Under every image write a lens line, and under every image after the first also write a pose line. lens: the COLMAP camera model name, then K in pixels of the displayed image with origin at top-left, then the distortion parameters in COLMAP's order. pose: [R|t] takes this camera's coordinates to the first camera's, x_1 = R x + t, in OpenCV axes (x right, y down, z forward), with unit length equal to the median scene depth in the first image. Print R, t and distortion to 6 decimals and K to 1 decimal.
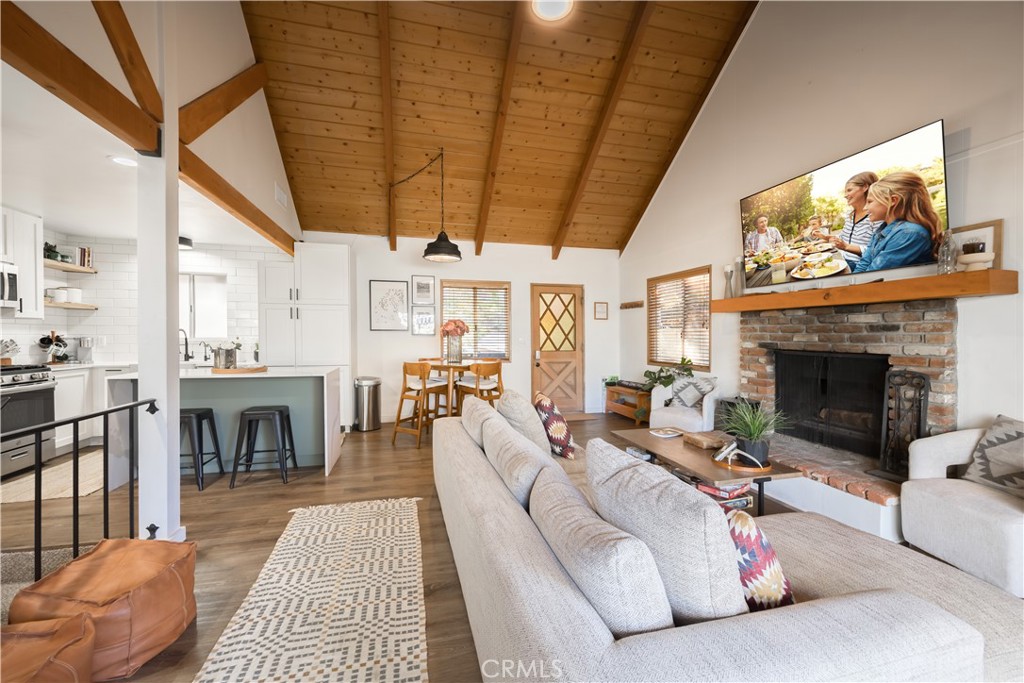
lens RADIAL K [[426.2, 0, 527.6], [0, 426.2, 341.6], [0, 0, 1]] dist [0.000173, -0.000064]
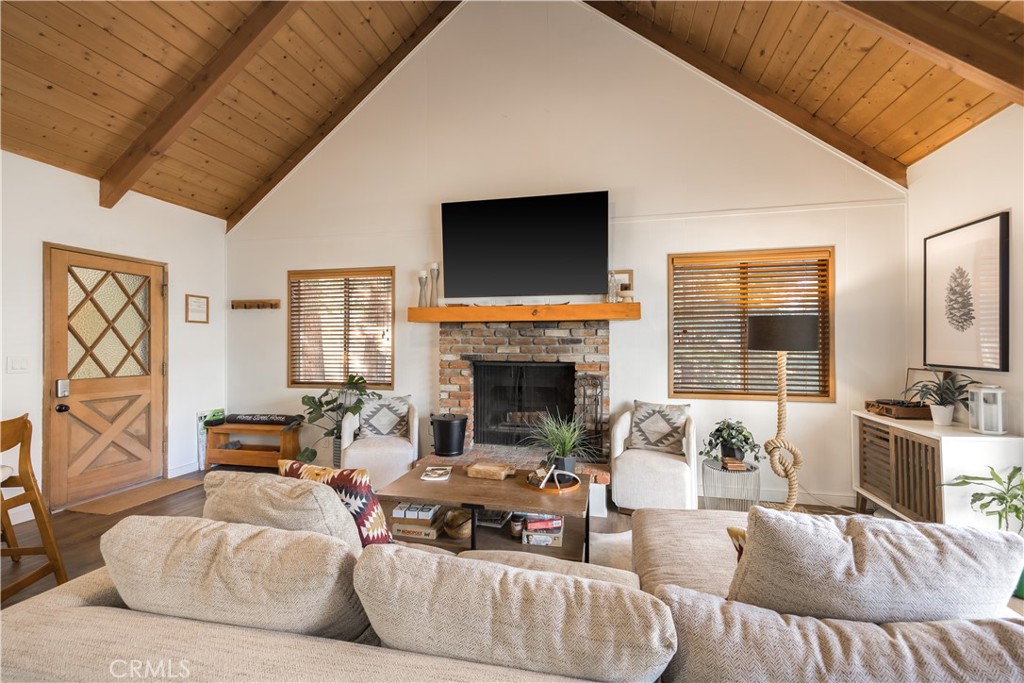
lens RADIAL K [[426.2, 0, 527.6], [0, 426.2, 341.6], [0, 0, 1]] dist [0.000173, -0.000064]
pose [[0.452813, 0.002295, 0.891603, -0.227286], [0.015071, 0.999834, -0.010228, -0.013770], [-0.891478, 0.018068, 0.452703, 0.373442]]
